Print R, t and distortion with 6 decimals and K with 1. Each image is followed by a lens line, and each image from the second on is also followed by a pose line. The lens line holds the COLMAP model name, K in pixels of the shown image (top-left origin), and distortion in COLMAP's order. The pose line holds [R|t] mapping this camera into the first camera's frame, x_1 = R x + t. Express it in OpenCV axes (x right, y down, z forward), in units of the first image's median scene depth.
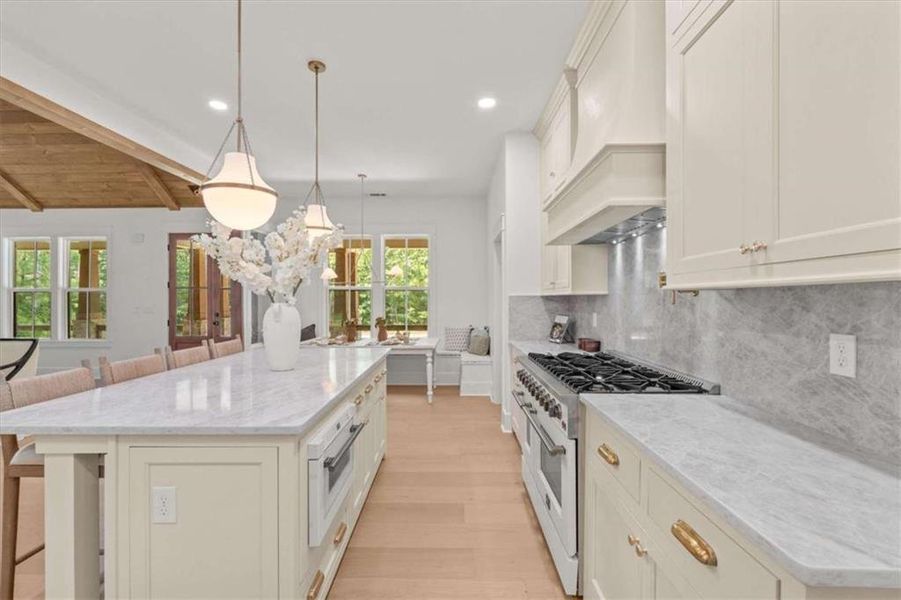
lens RADIAL K [[395.7, 0, 453.4], [0, 395.7, 300.1], [0, 0, 1]] dist [-0.005246, -0.000942]
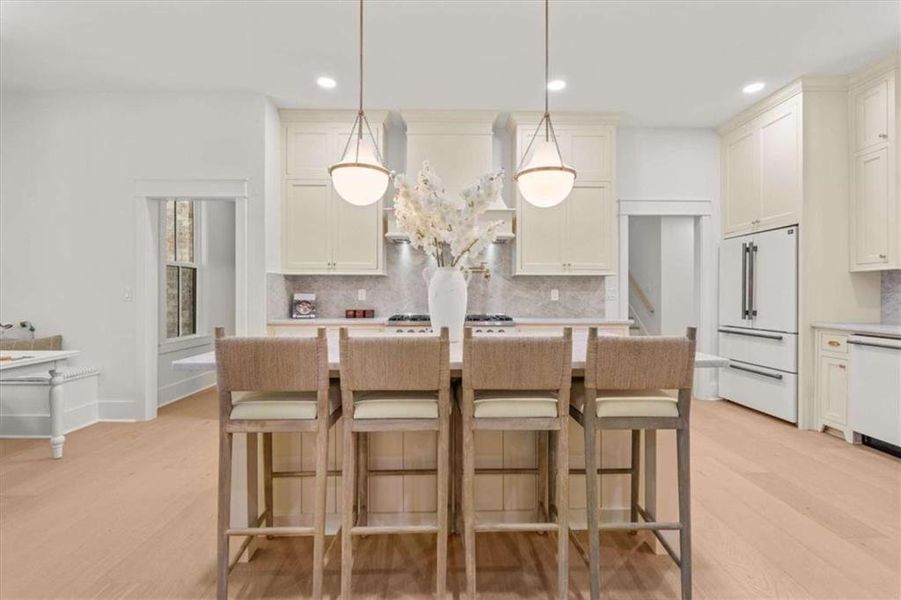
lens RADIAL K [[395.7, 0, 448.6], [0, 395.7, 295.6], [0, 0, 1]] dist [-0.005246, -0.000942]
pose [[-0.028866, 0.003969, 0.999575, -2.377984], [-0.002202, 0.999989, -0.004034, 0.143063], [-0.999581, -0.002317, -0.028857, 1.844608]]
